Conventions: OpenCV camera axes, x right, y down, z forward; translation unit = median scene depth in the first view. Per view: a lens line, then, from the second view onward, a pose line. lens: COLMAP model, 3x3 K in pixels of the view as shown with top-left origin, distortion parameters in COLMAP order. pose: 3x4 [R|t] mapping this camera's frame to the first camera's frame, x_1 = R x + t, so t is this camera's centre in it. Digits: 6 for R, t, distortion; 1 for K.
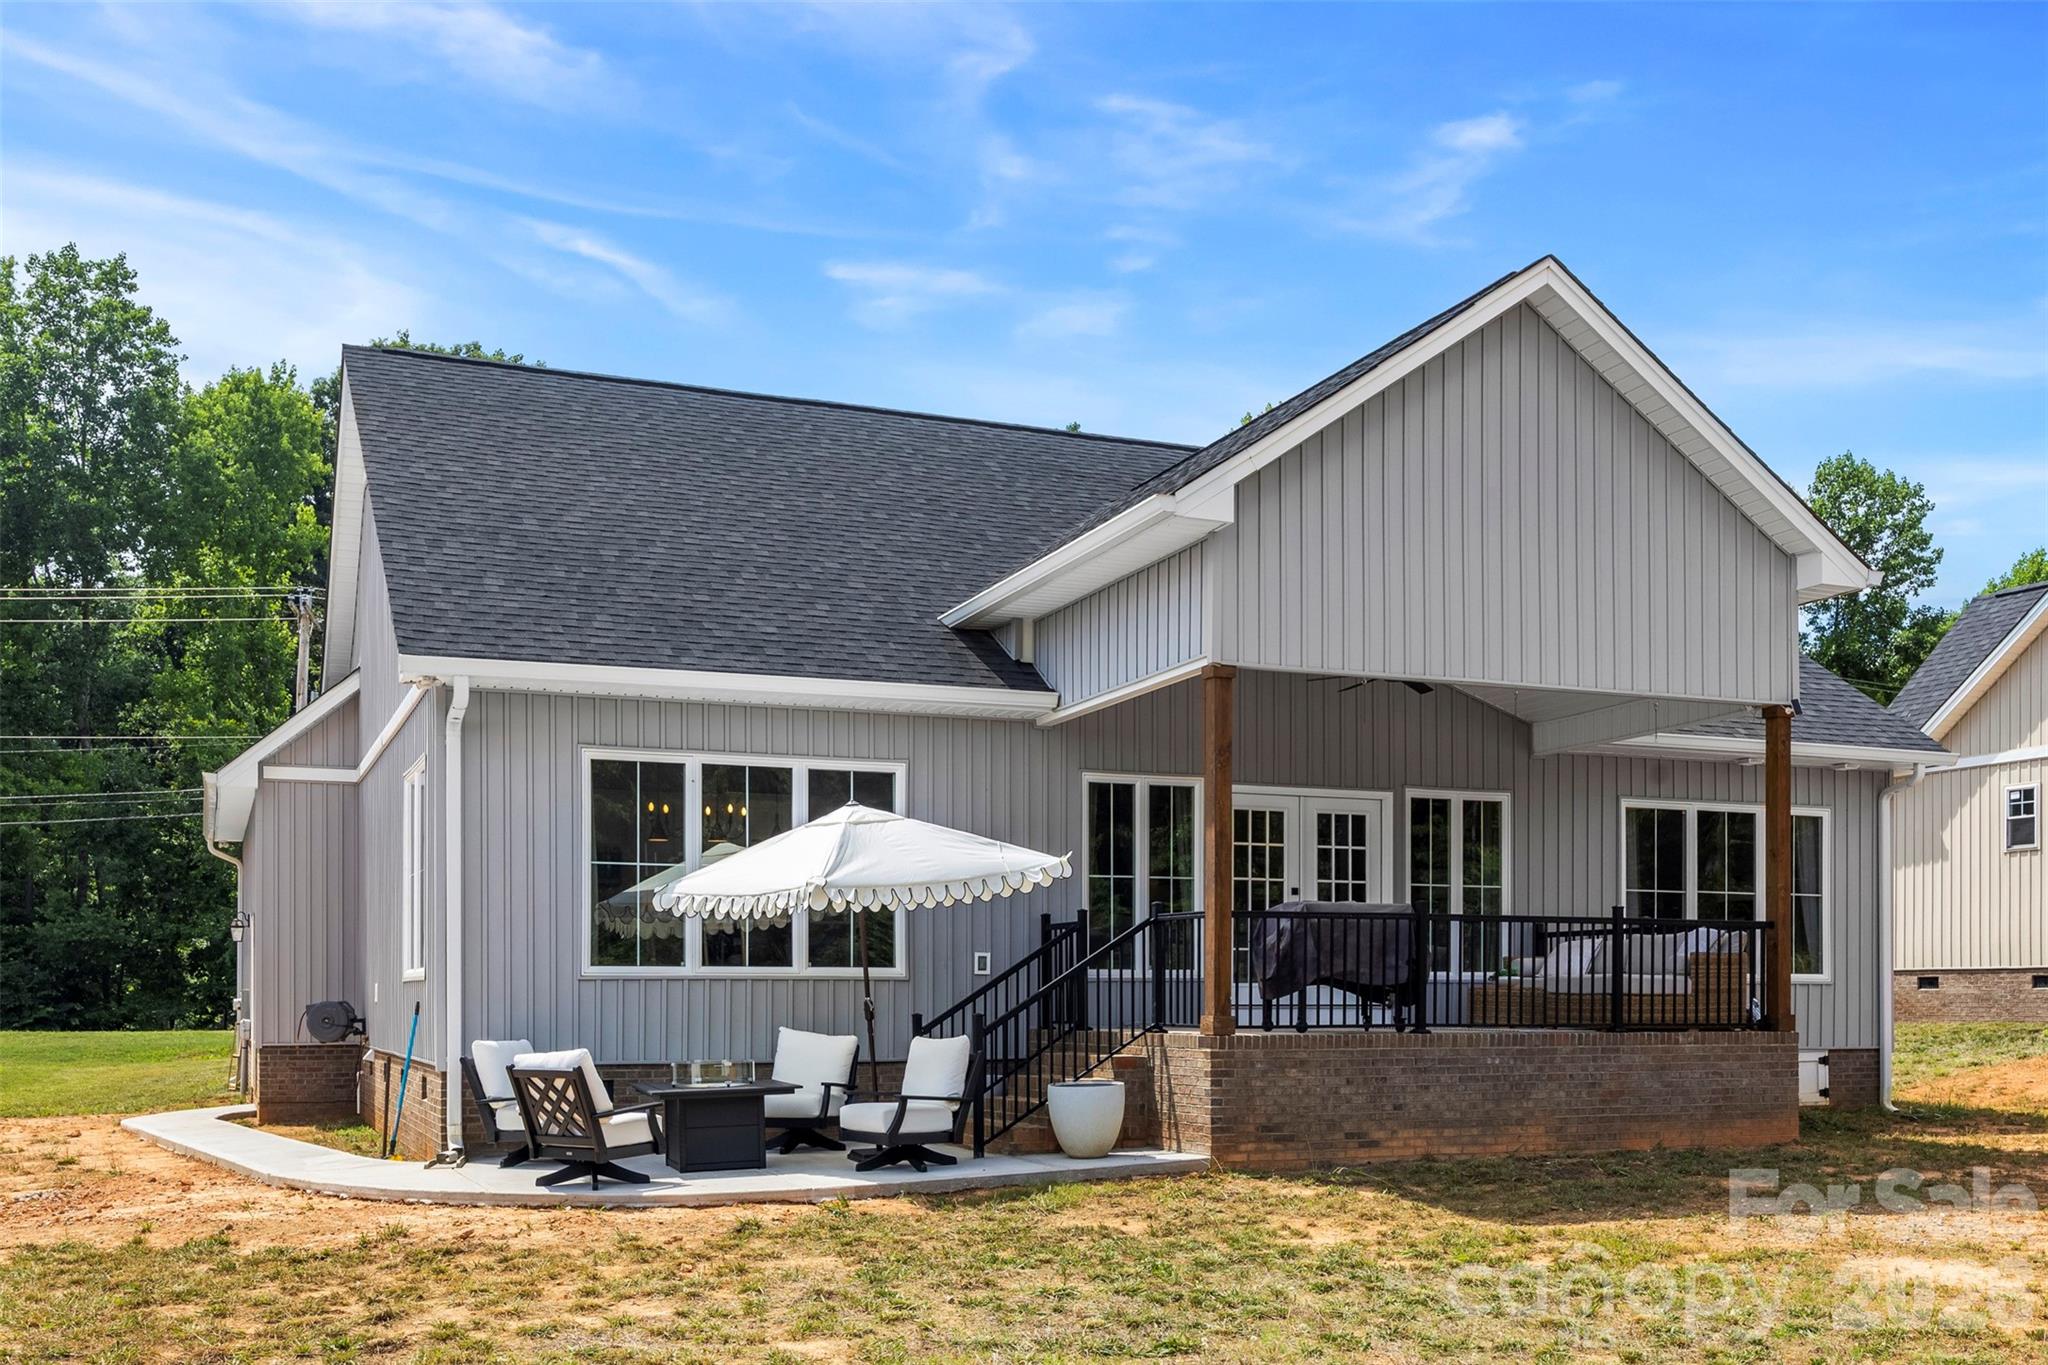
lens RADIAL K [[1893.6, 0, 1030.9], [0, 1893.6, 680.6], [0, 0, 1]] dist [-0.034735, 0.000000]
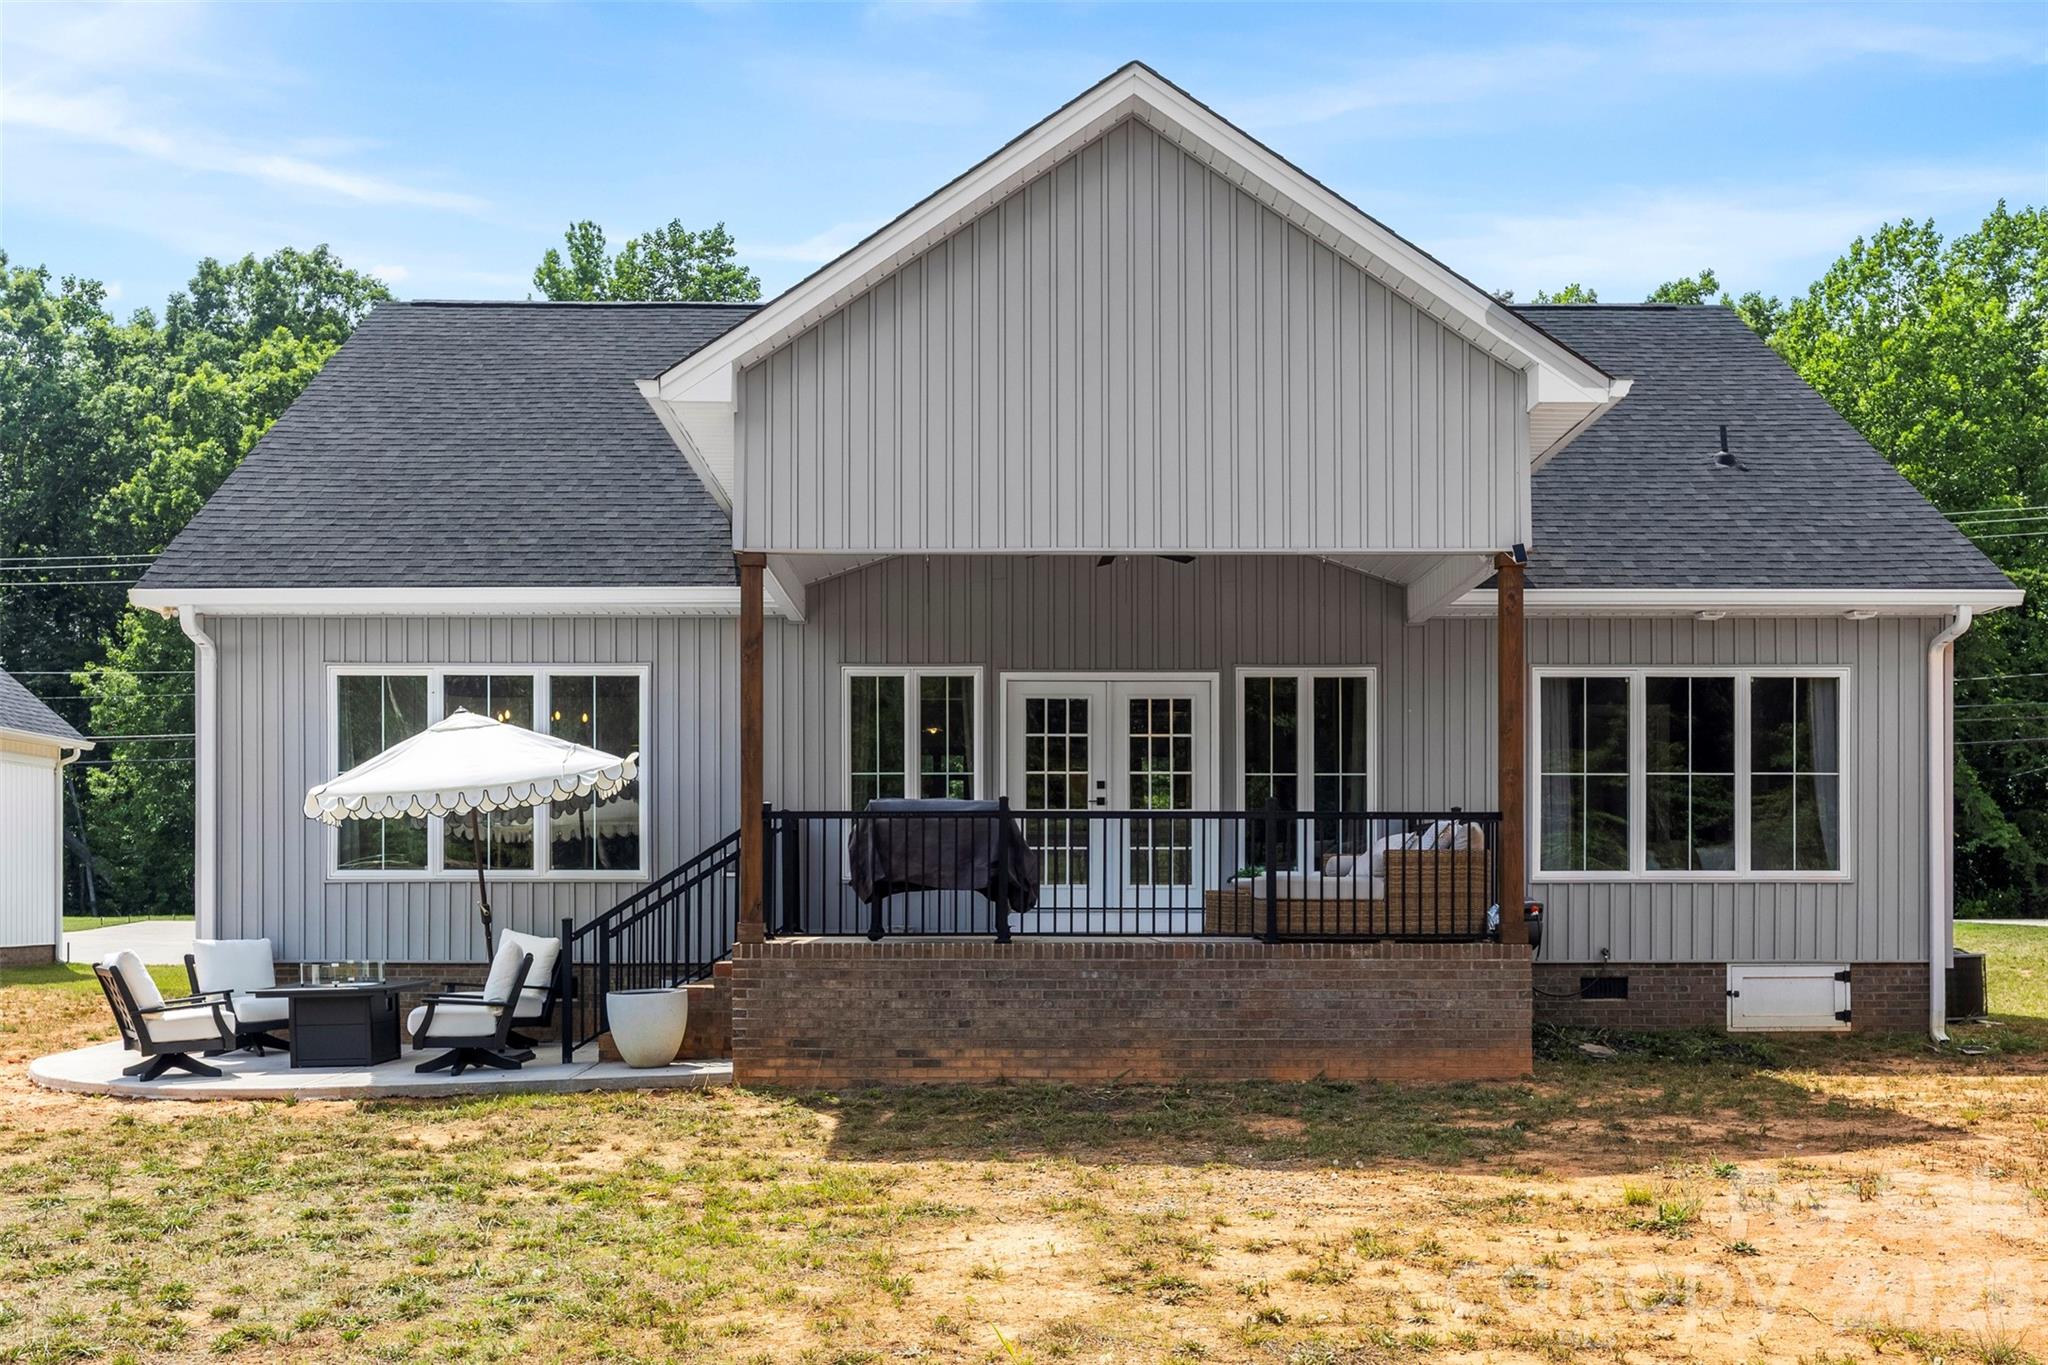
lens RADIAL K [[1893.6, 0, 1042.8], [0, 1893.6, 626.6], [0, 0, 1]] dist [-0.034735, 0.000000]
pose [[0.934743, -0.051050, -0.351638, 0.514587], [0.060370, 0.998054, 0.015584, 0.022059], [0.350158, -0.035796, 0.936006, 0.157763]]
